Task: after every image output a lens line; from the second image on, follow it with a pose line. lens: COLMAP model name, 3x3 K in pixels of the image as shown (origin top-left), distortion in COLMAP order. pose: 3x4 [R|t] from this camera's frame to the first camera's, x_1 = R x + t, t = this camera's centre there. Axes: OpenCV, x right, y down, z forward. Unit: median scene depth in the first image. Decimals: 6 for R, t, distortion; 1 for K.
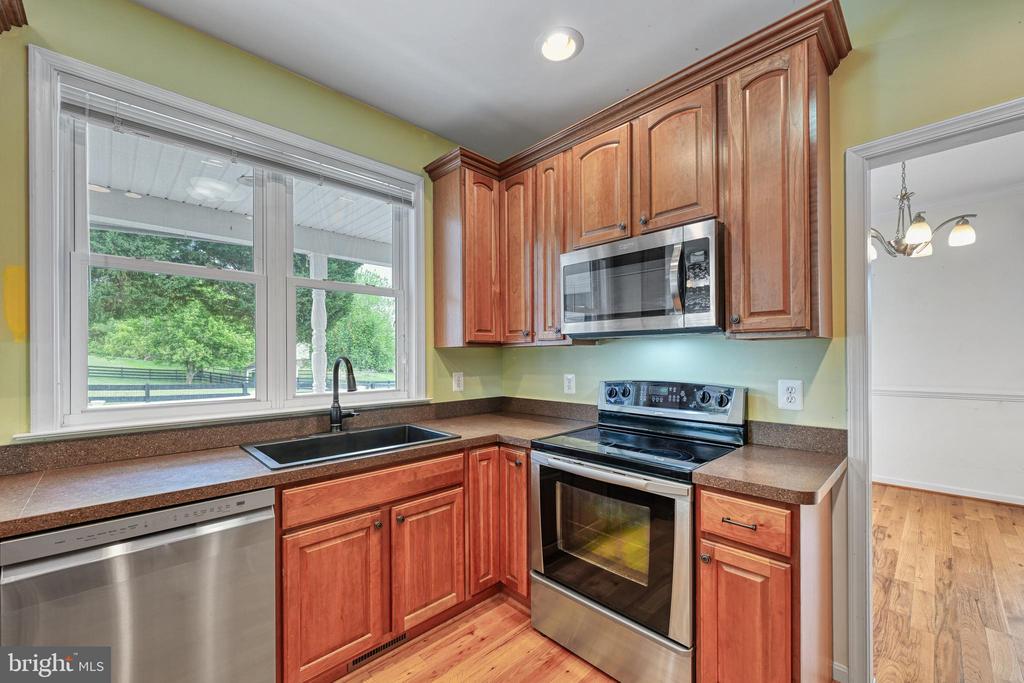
lens RADIAL K [[411.8, 0, 506.8], [0, 411.8, 356.2], [0, 0, 1]] dist [-0.000516, 0.000134]
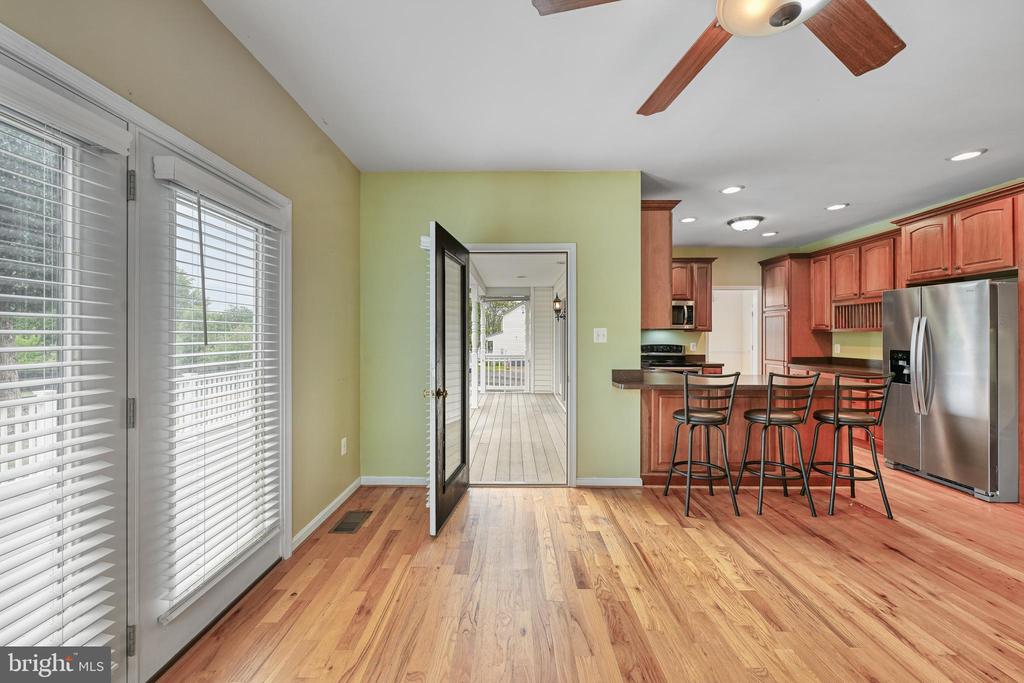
lens RADIAL K [[406.2, 0, 506.8], [0, 406.2, 337.3], [0, 0, 1]] dist [-0.002253, 0.000094]
pose [[0.699667, 0.006232, 0.714442, -2.650748], [-0.006783, 0.999975, -0.002081, 0.021989], [-0.714437, -0.003390, 0.699691, -0.319052]]
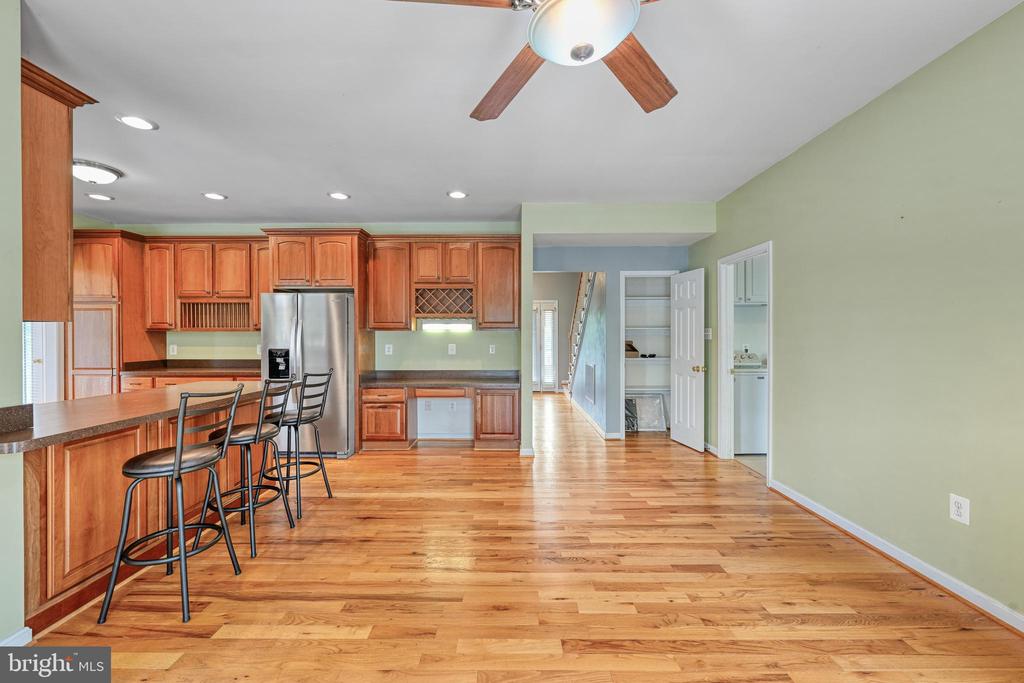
lens RADIAL K [[411.7, 0, 507.5], [0, 411.7, 337.9], [0, 0, 1]] dist [-0.001034, -0.000094]
pose [[-0.715578, 0.005628, 0.698510, -2.335165], [0.006031, 0.999980, -0.001879, 0.022113], [-0.698507, 0.002868, -0.715598, 0.374582]]
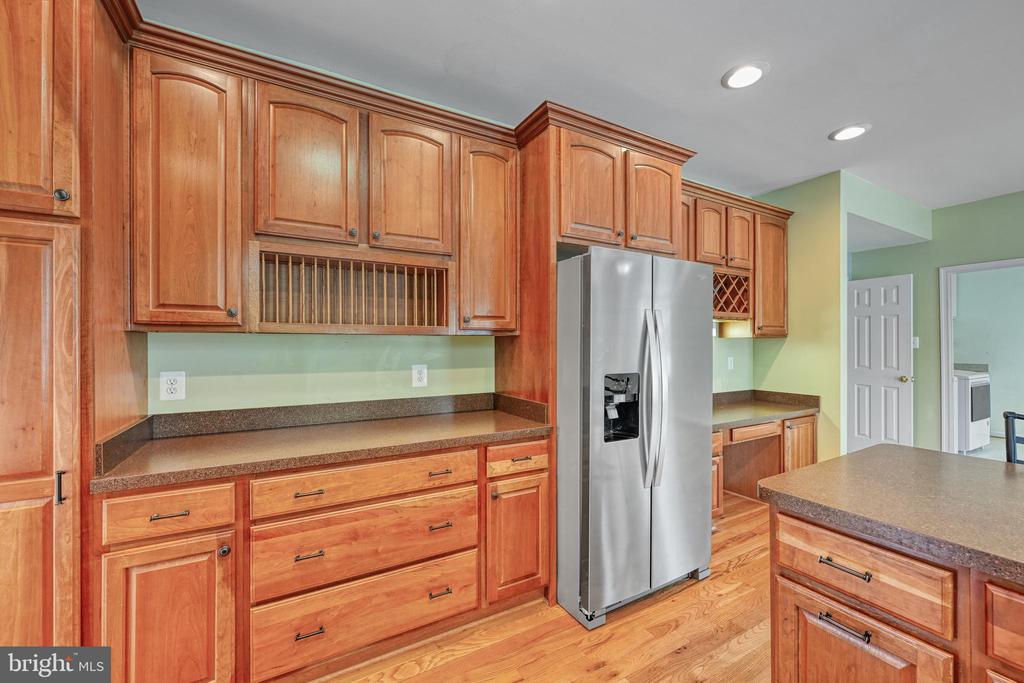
lens RADIAL K [[409.1, 0, 508.2], [0, 409.1, 344.2], [0, 0, 1]] dist [-0.001656, 0.000039]
pose [[-0.968035, 0.010045, 0.250616, -0.029101], [0.009279, 0.999948, -0.004239, -0.000860], [-0.250645, -0.001778, -0.968077, 0.666086]]
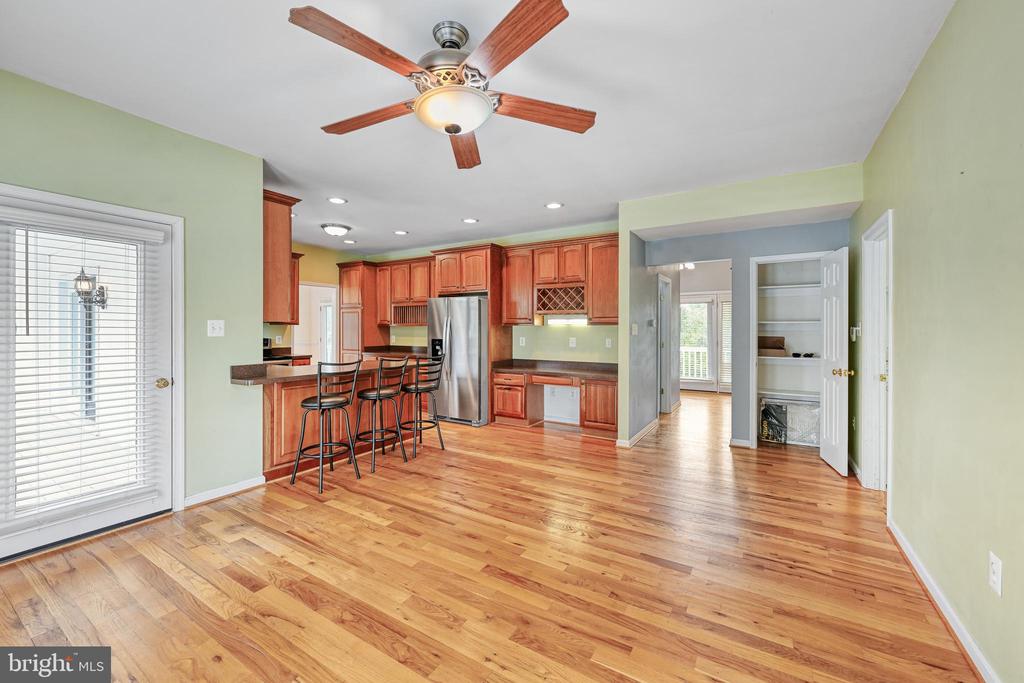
lens RADIAL K [[412.2, 0, 506.2], [0, 412.2, 331.5], [0, 0, 1]] dist [-0.001003, -0.000043]
pose [[-0.241321, 0.002471, 0.970442, -2.903619], [-0.002146, 0.999993, -0.003080, 0.021820], [-0.970443, -0.002826, -0.241314, -0.085751]]
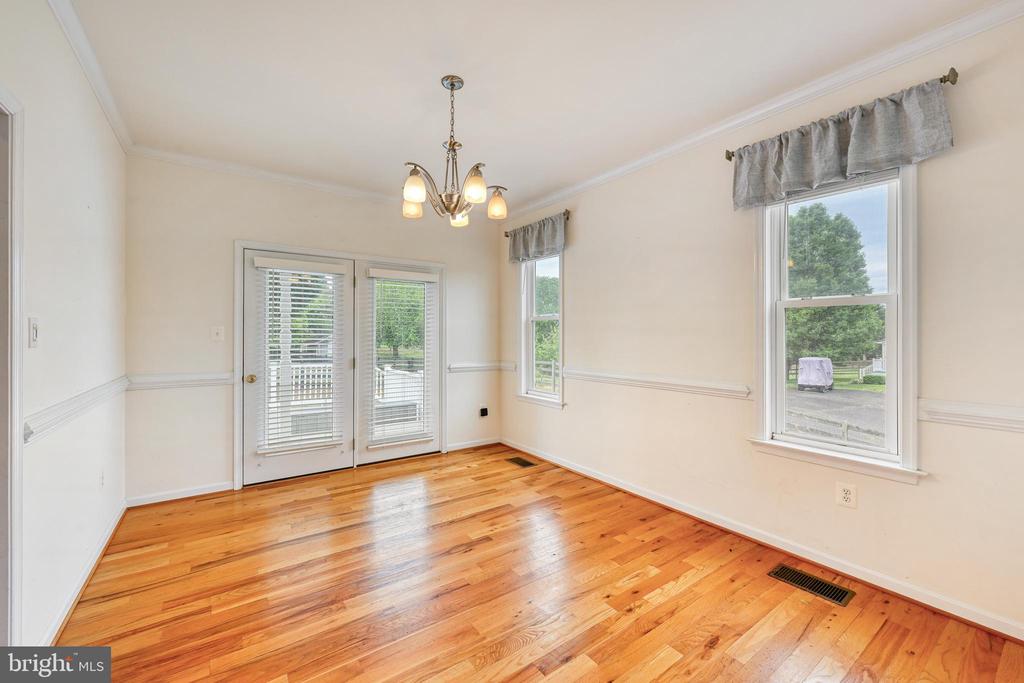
lens RADIAL K [[412.7, 0, 508.8], [0, 412.7, 336.0], [0, 0, 1]] dist [-0.001910, 0.000091]
pose [[0.988825, 0.010703, -0.148694, 1.621045], [-0.010336, 0.999941, 0.003242, -0.010905], [0.148720, -0.001669, 0.988878, 0.250077]]
